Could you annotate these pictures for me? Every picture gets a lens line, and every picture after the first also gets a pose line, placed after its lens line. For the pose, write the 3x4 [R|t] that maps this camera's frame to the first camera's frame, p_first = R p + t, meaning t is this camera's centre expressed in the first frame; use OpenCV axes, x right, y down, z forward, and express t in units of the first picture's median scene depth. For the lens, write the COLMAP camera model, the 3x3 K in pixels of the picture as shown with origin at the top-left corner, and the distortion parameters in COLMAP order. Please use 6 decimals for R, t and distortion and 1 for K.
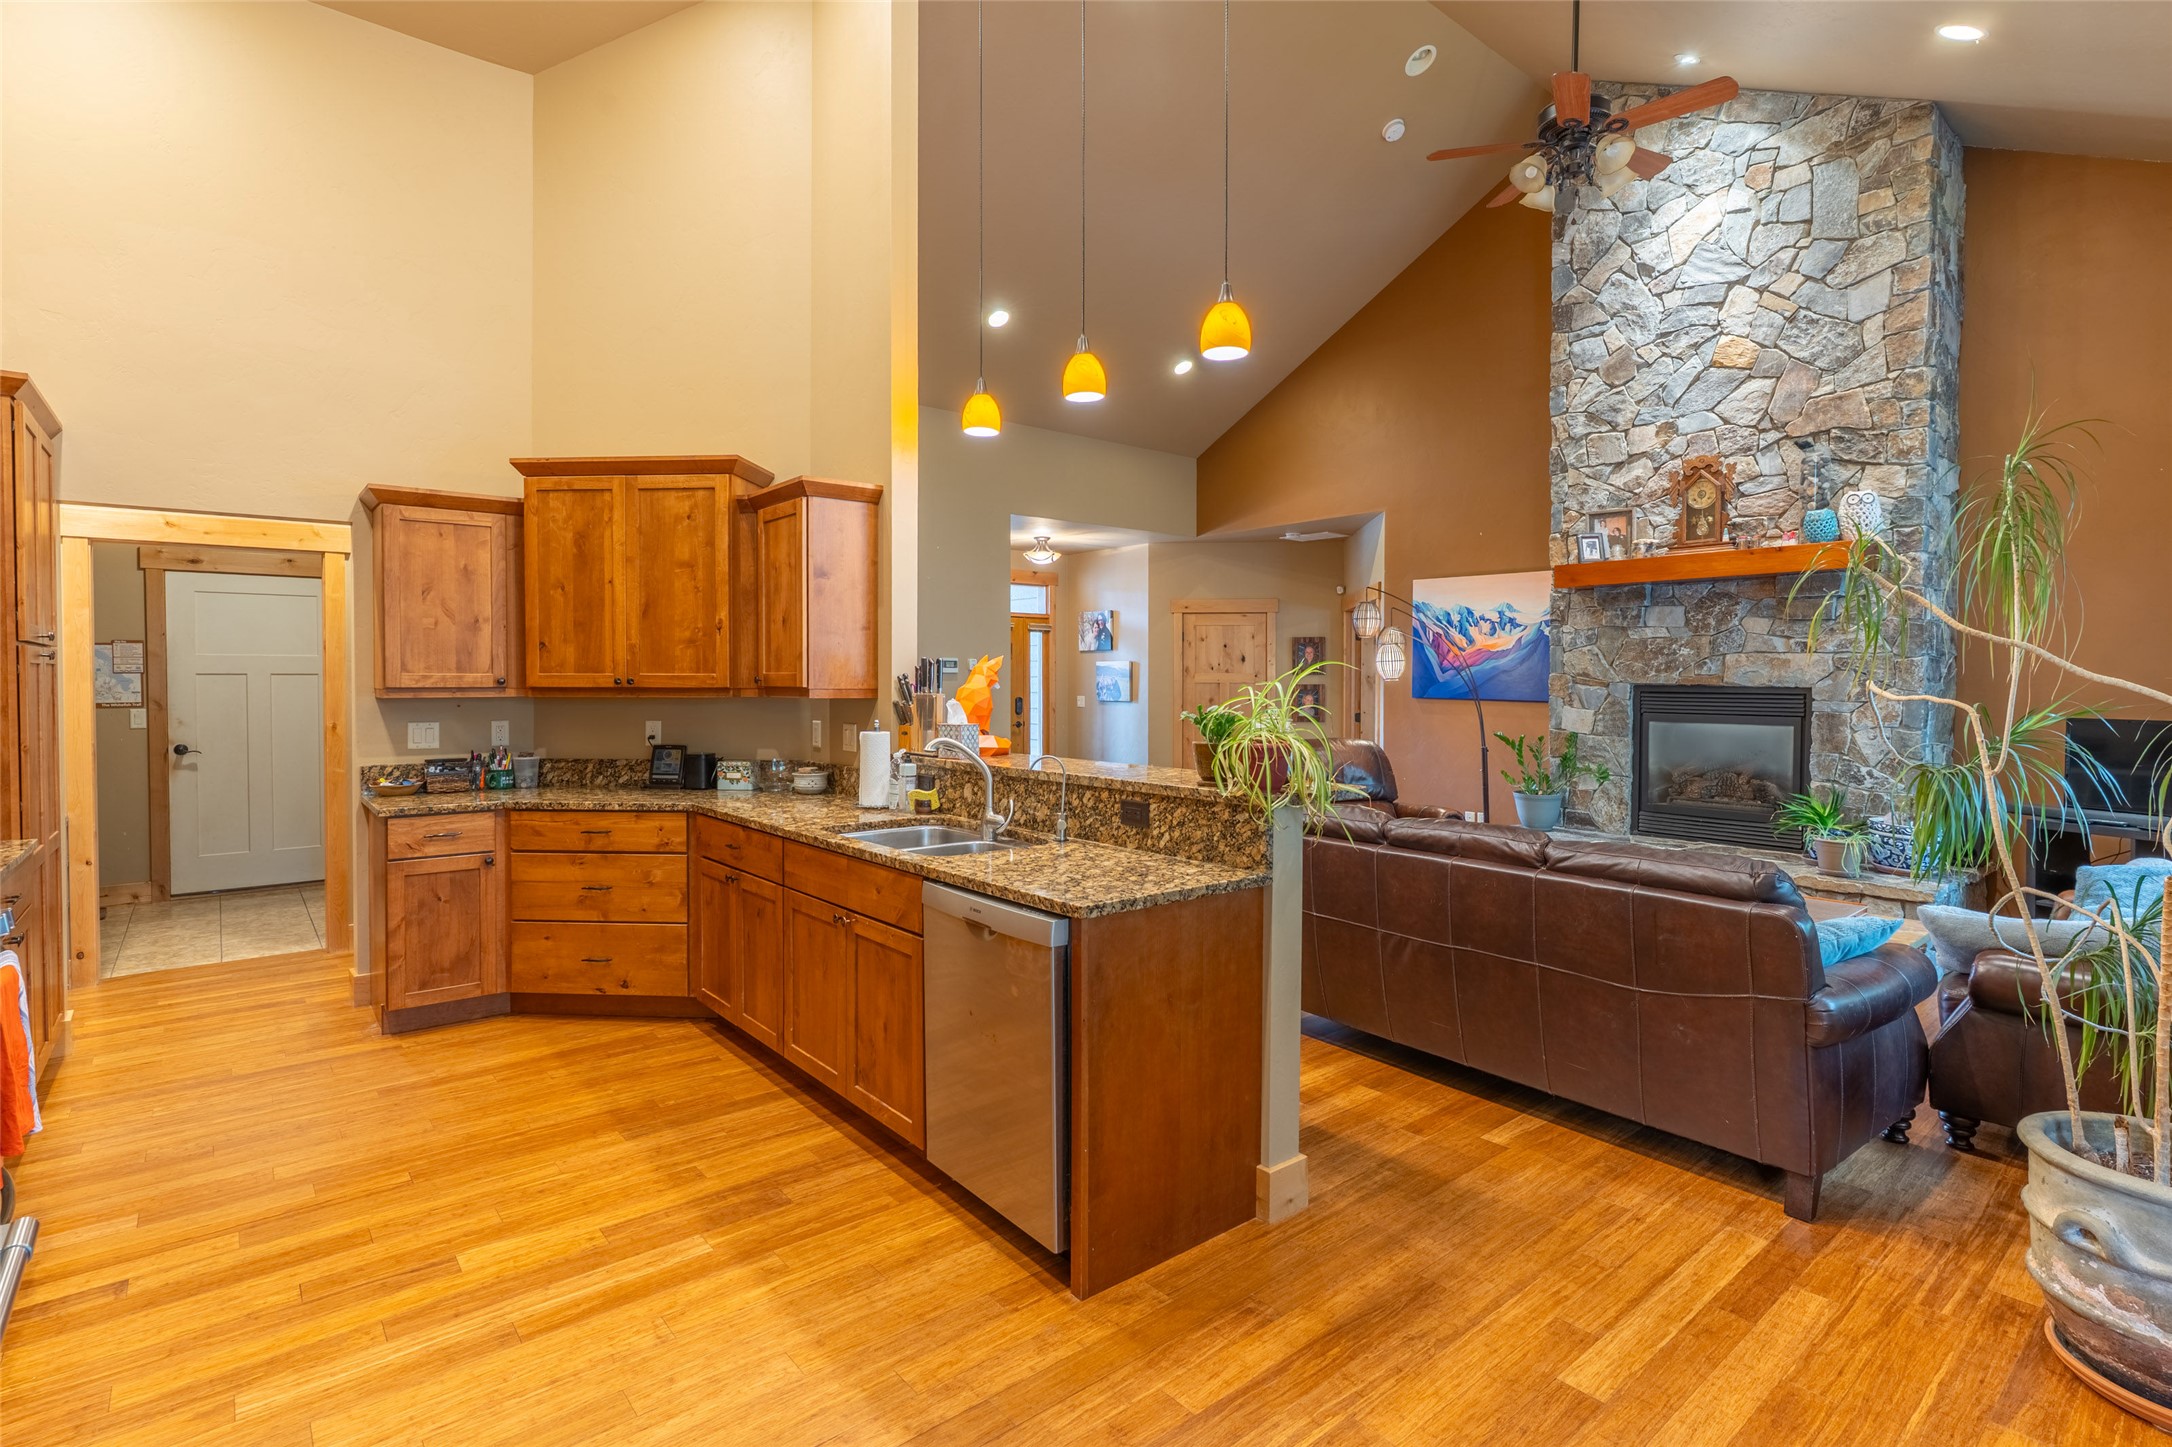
lens RADIAL K [[1028.6, 0, 1080.6], [0, 1028.6, 702.3], [0, 0, 1]] dist [0.003858, -0.000848]
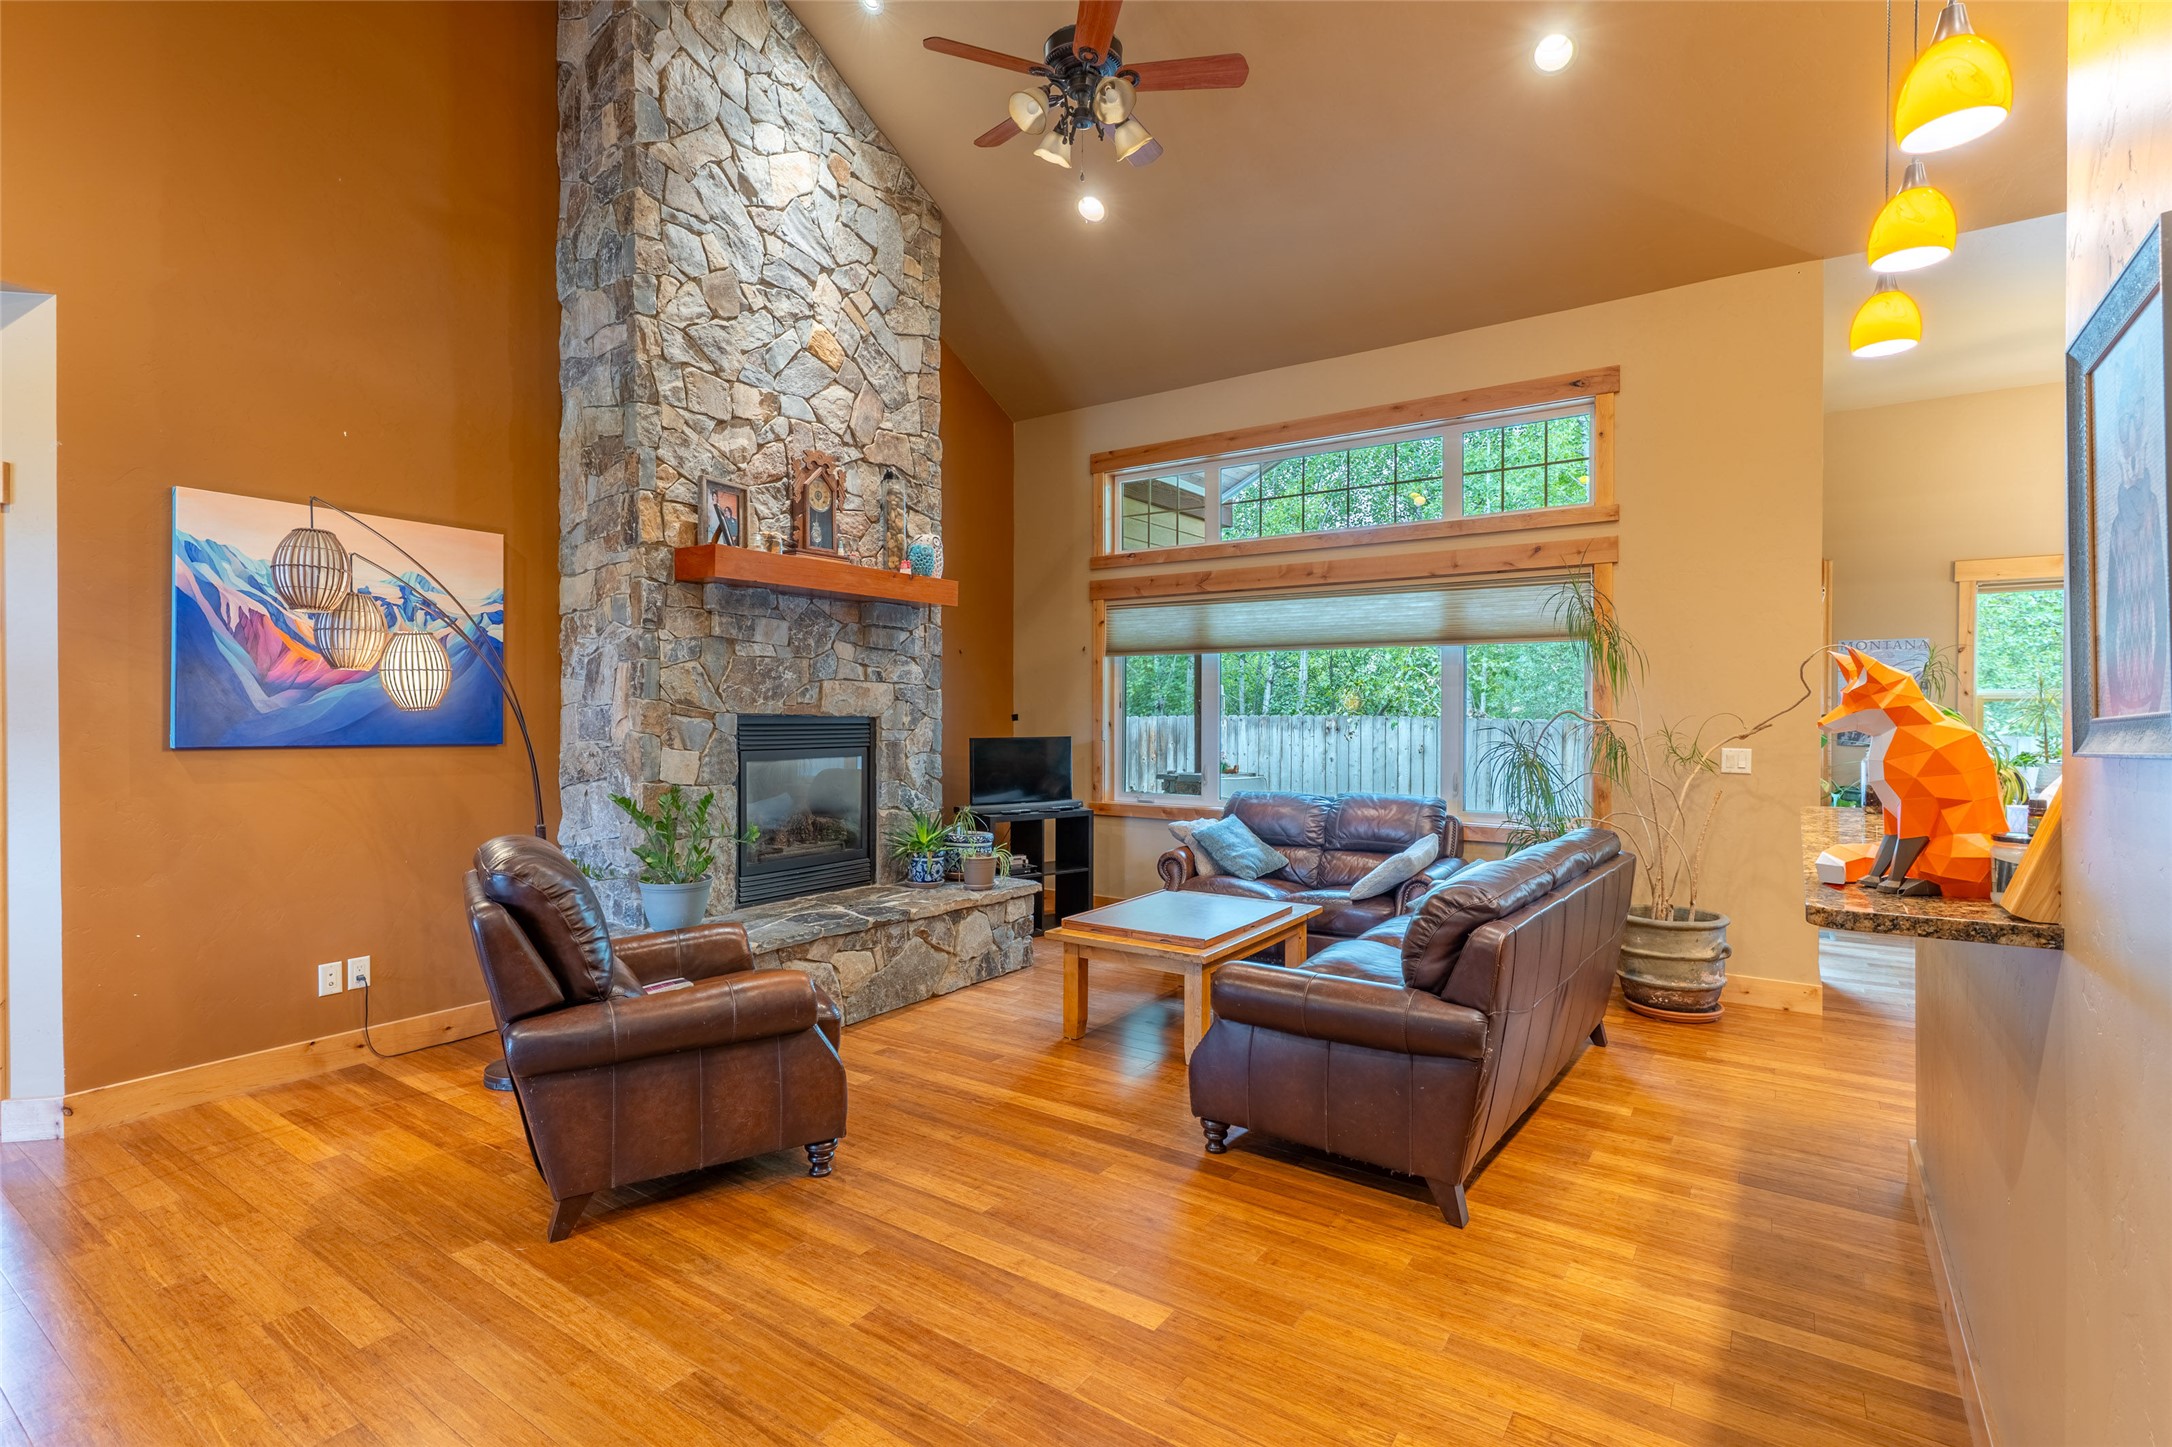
lens RADIAL K [[1028.6, 0, 1060.8], [0, 1028.6, 723.5], [0, 0, 1]] dist [0.003858, -0.000848]
pose [[-0.262578, -0.012657, 0.964828, -0.311142], [0.021027, 0.999601, 0.018835, -0.023370], [-0.964682, 0.025233, -0.262208, 1.109109]]
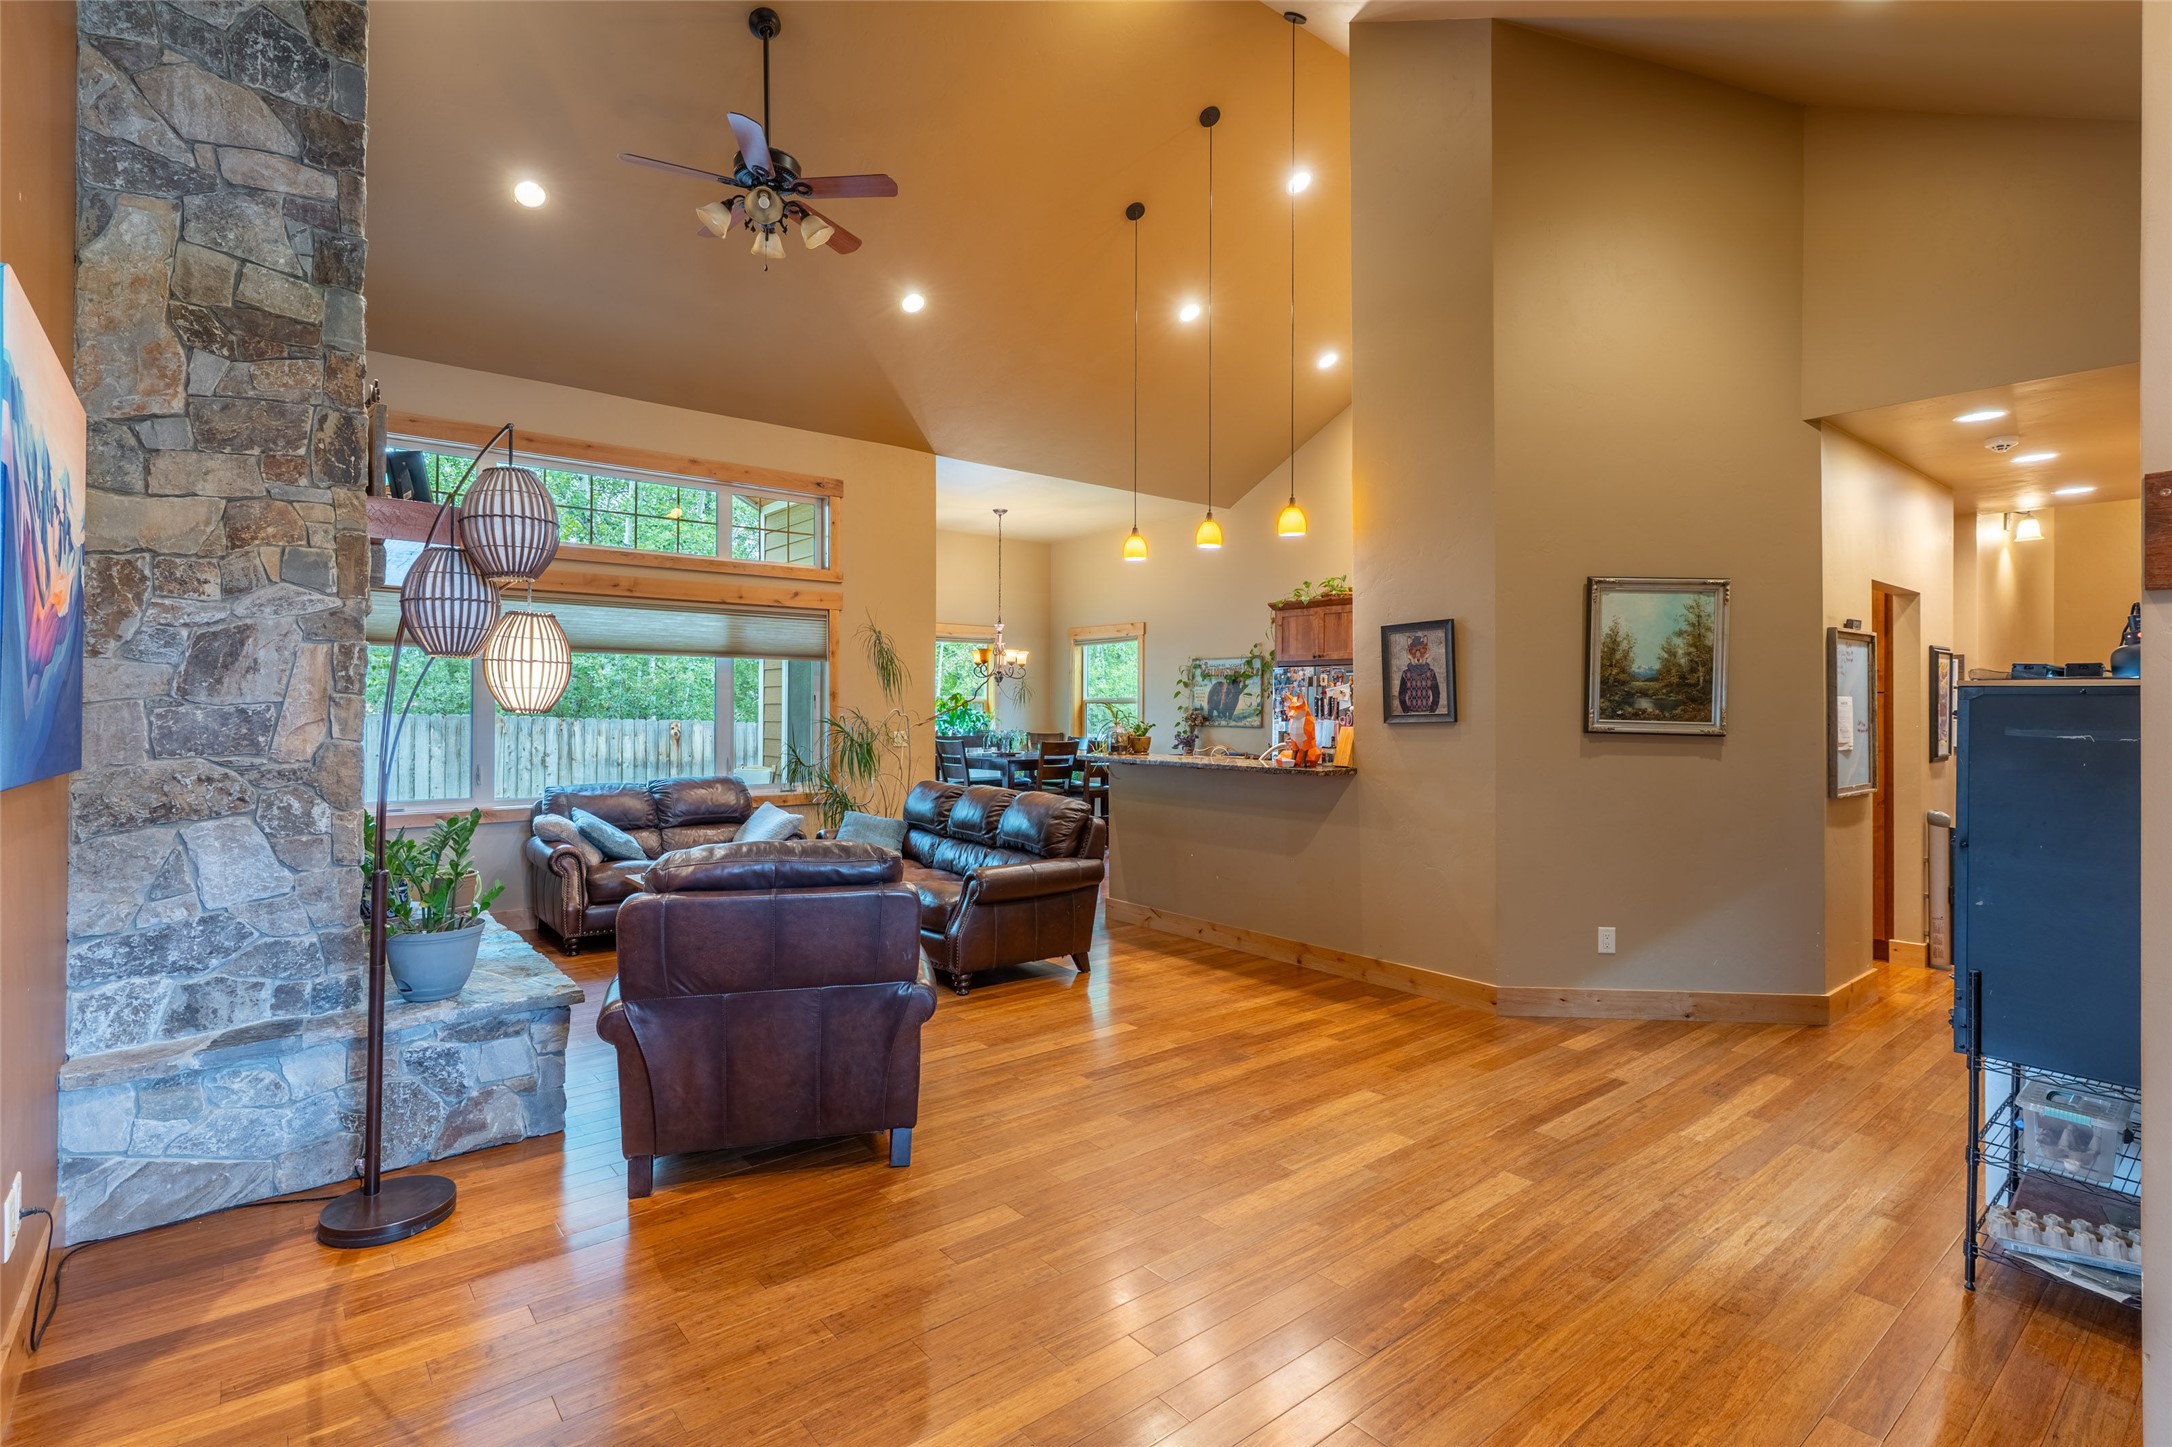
lens RADIAL K [[1028.6, 0, 1080.6], [0, 1028.6, 707.4], [0, 0, 1]] dist [0.003858, -0.000848]
pose [[-0.999914, -0.004509, 0.012324, 0.128264], [-0.004229, 0.999734, 0.022666, -0.042725], [-0.012423, 0.022612, -0.999667, 1.802973]]
